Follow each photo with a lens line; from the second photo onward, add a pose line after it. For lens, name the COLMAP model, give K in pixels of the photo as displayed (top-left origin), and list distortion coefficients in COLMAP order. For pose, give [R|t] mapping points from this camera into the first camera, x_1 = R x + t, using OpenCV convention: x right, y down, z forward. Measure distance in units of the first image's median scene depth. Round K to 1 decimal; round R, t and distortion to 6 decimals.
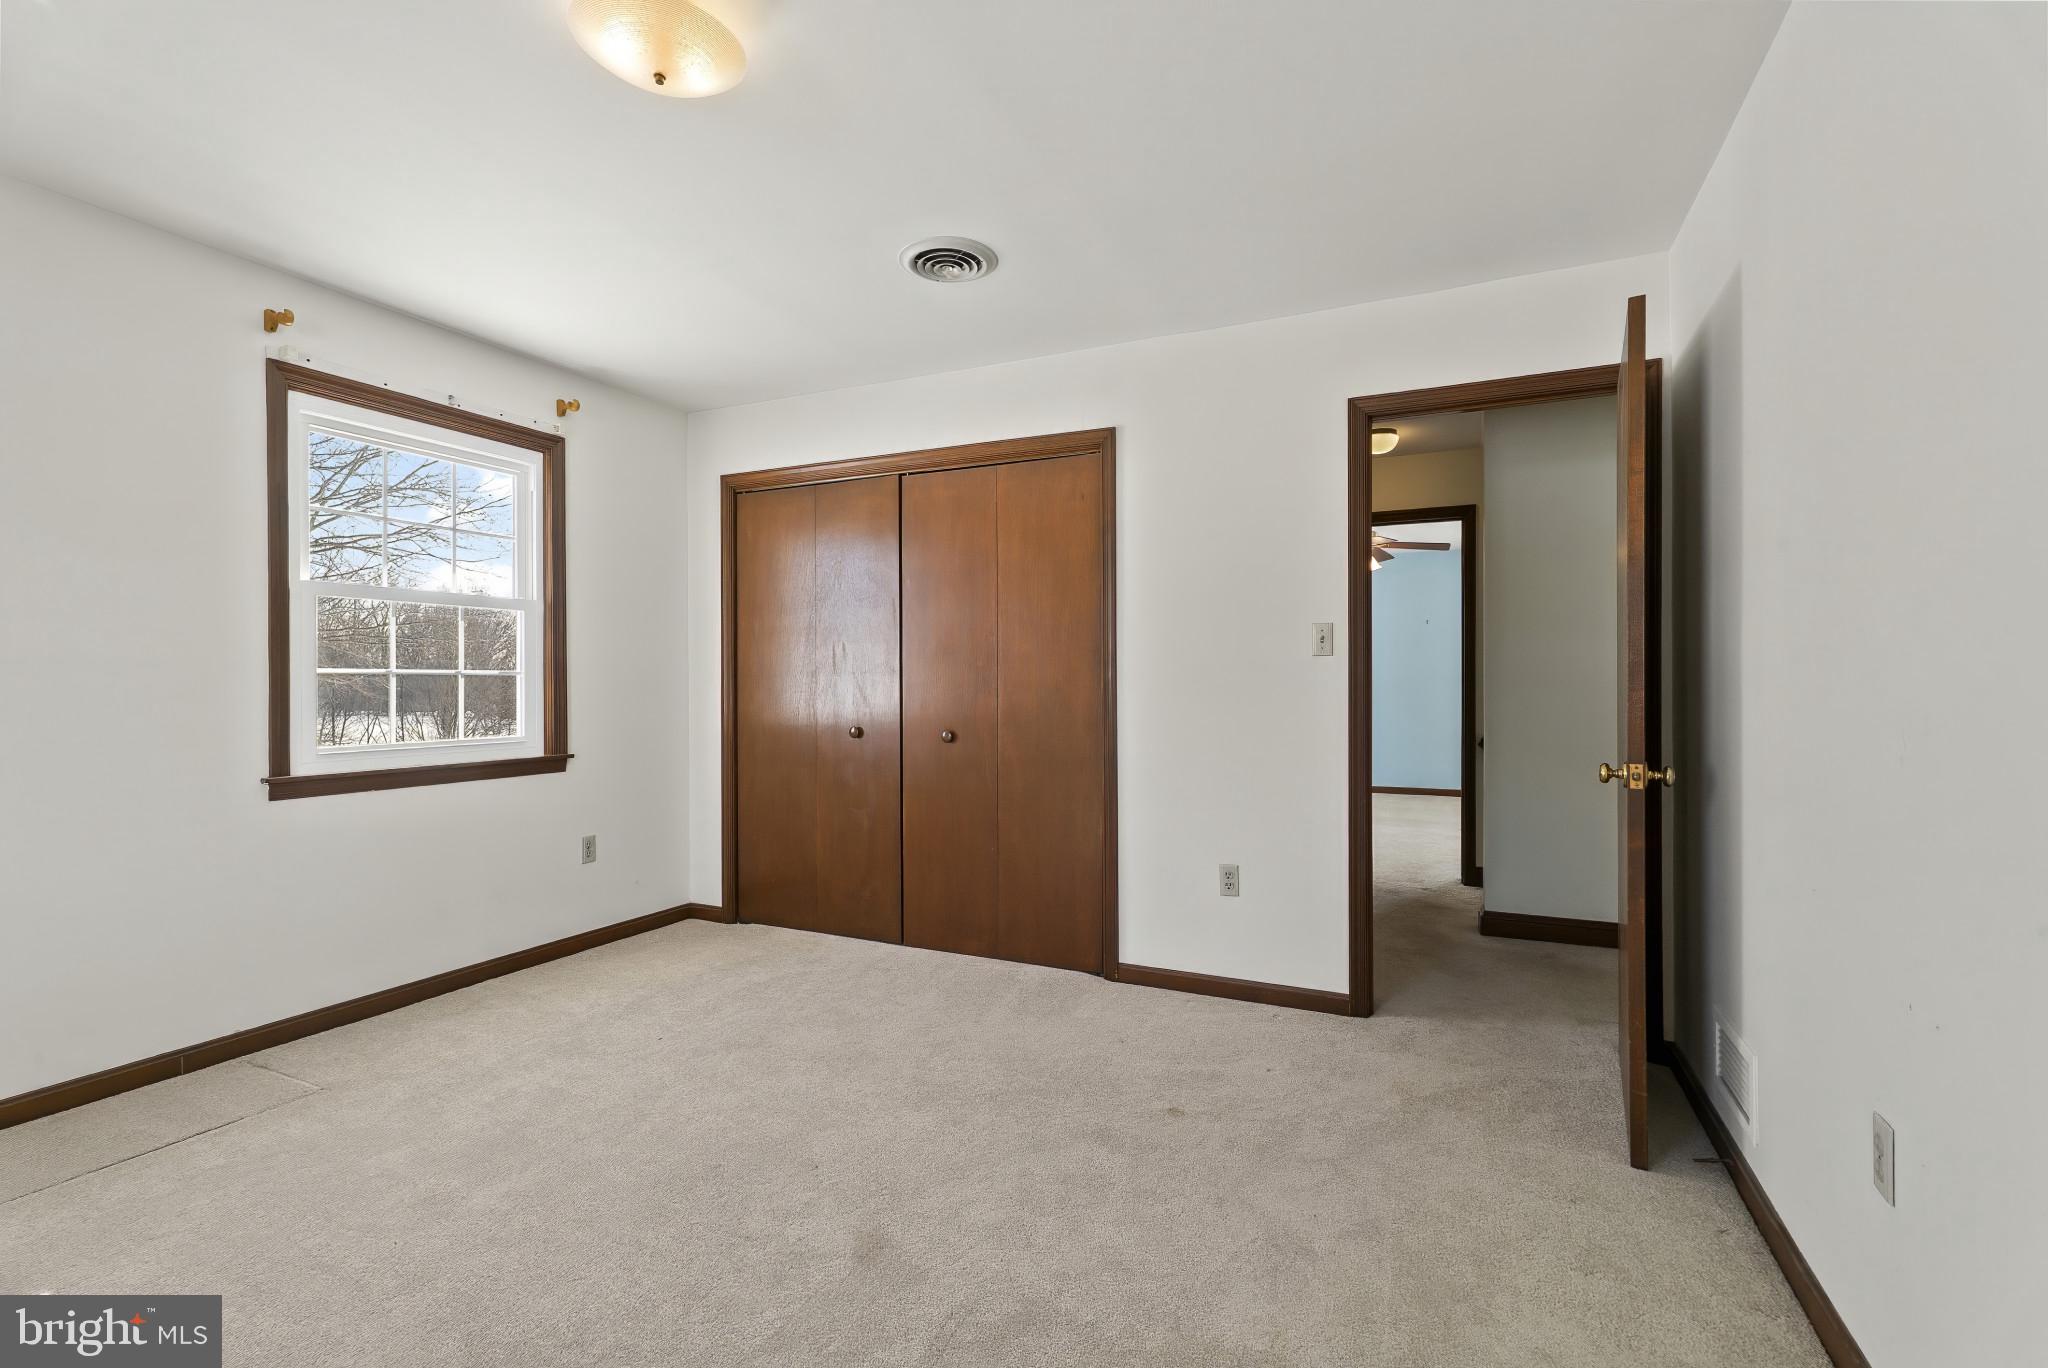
lens RADIAL K [[921.4, 0, 1031.4], [0, 921.4, 693.6], [0, 0, 1]] dist [0.001205, 0.000292]
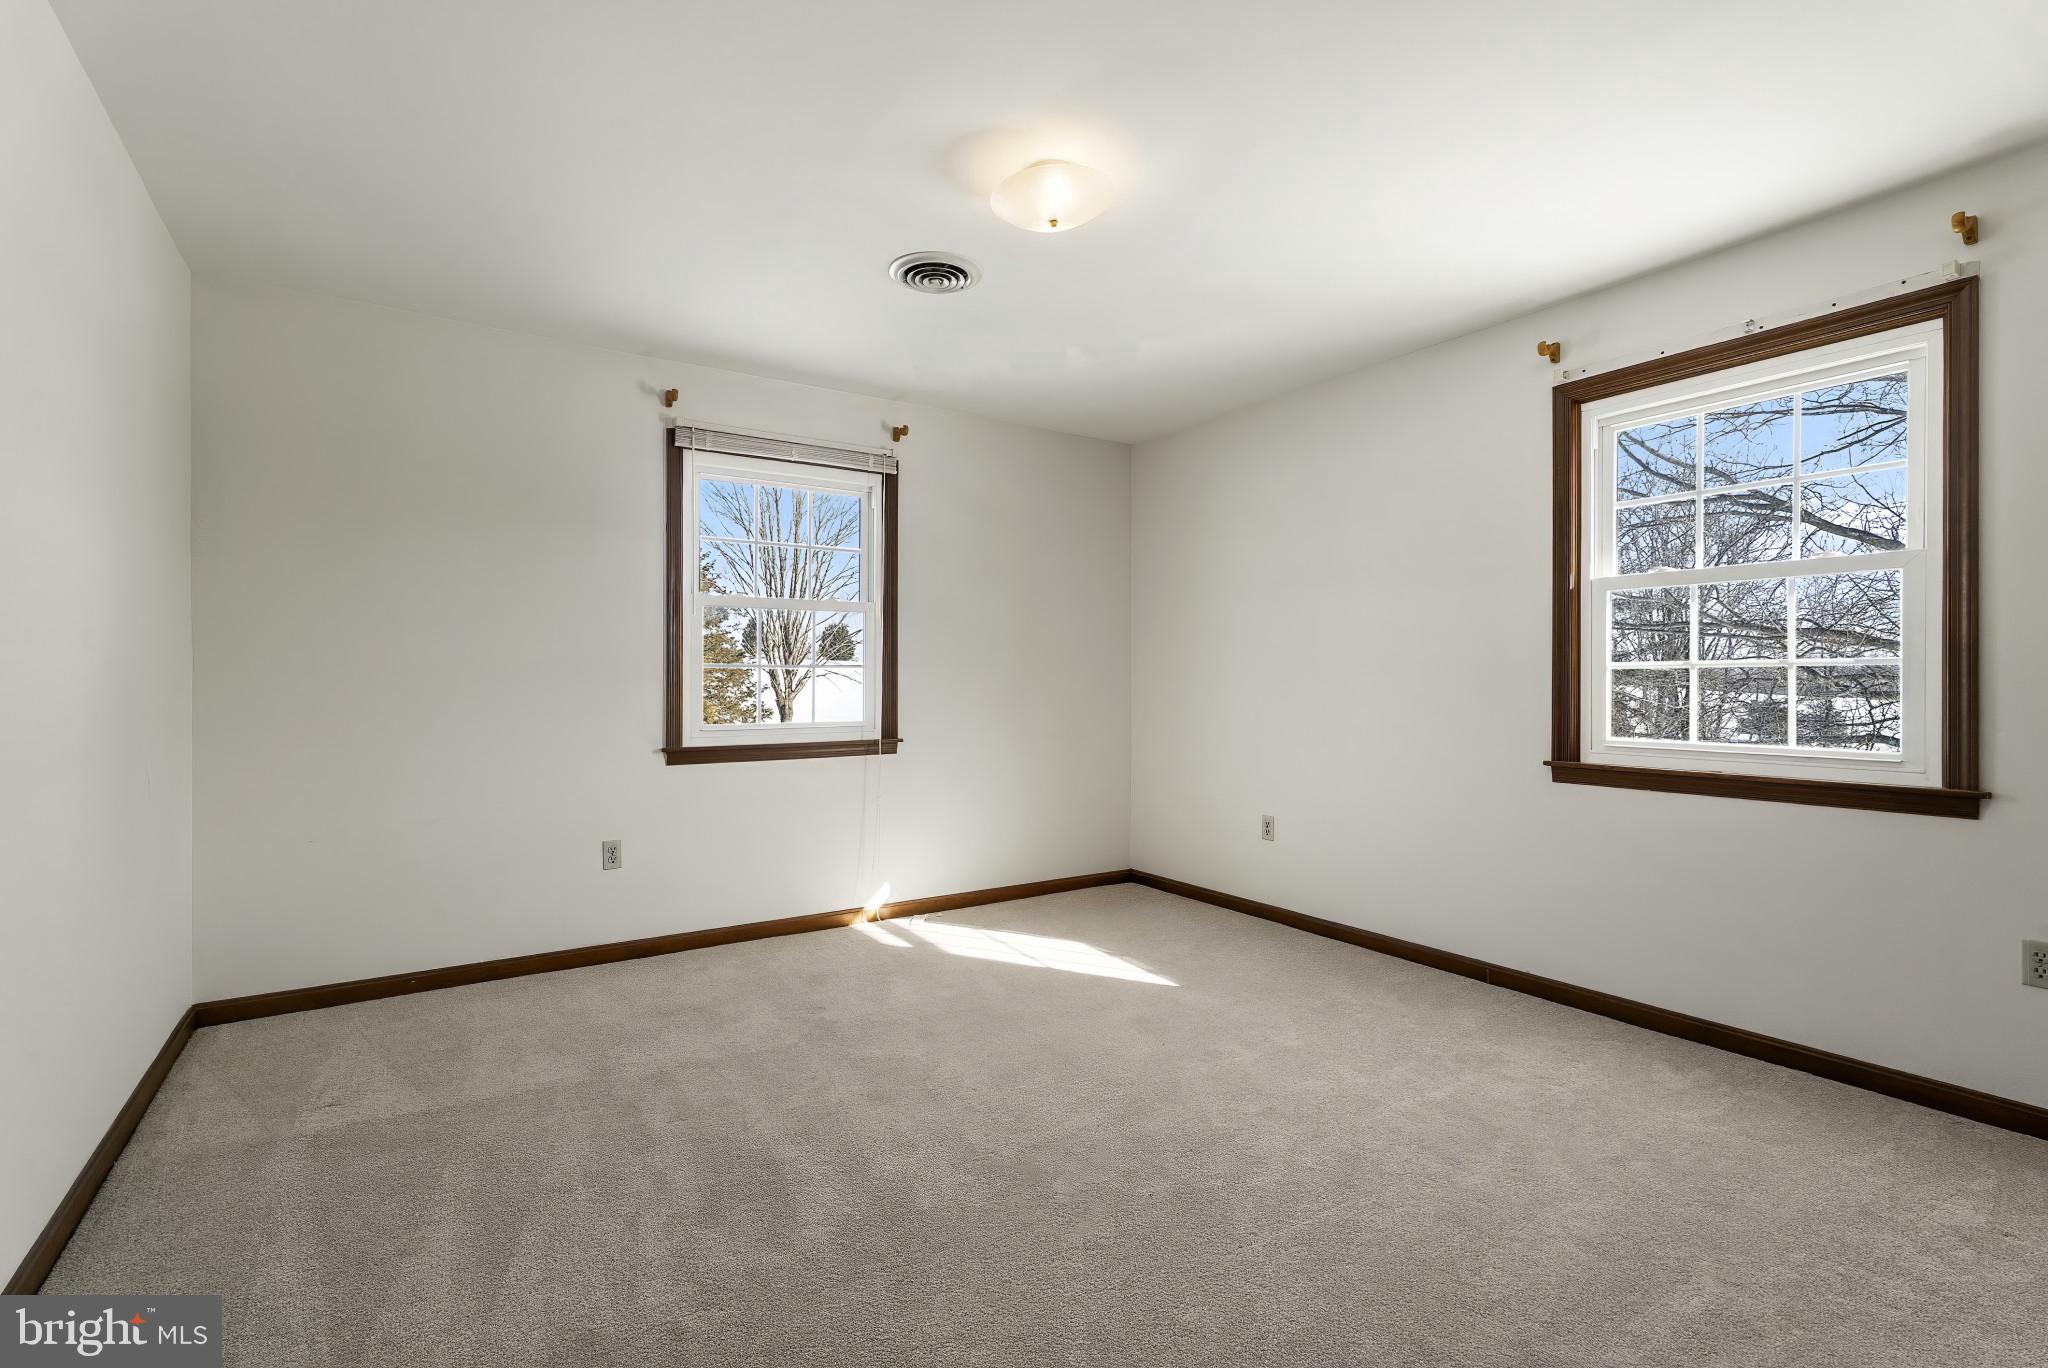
lens RADIAL K [[921.4, 0, 1031.4], [0, 921.4, 693.6], [0, 0, 1]] dist [0.001205, 0.000292]
pose [[-0.521064, 0.009020, -0.853470, 0.389496], [-0.011519, 0.999779, 0.017599, -0.002662], [0.853440, 0.019001, -0.520845, 0.880941]]
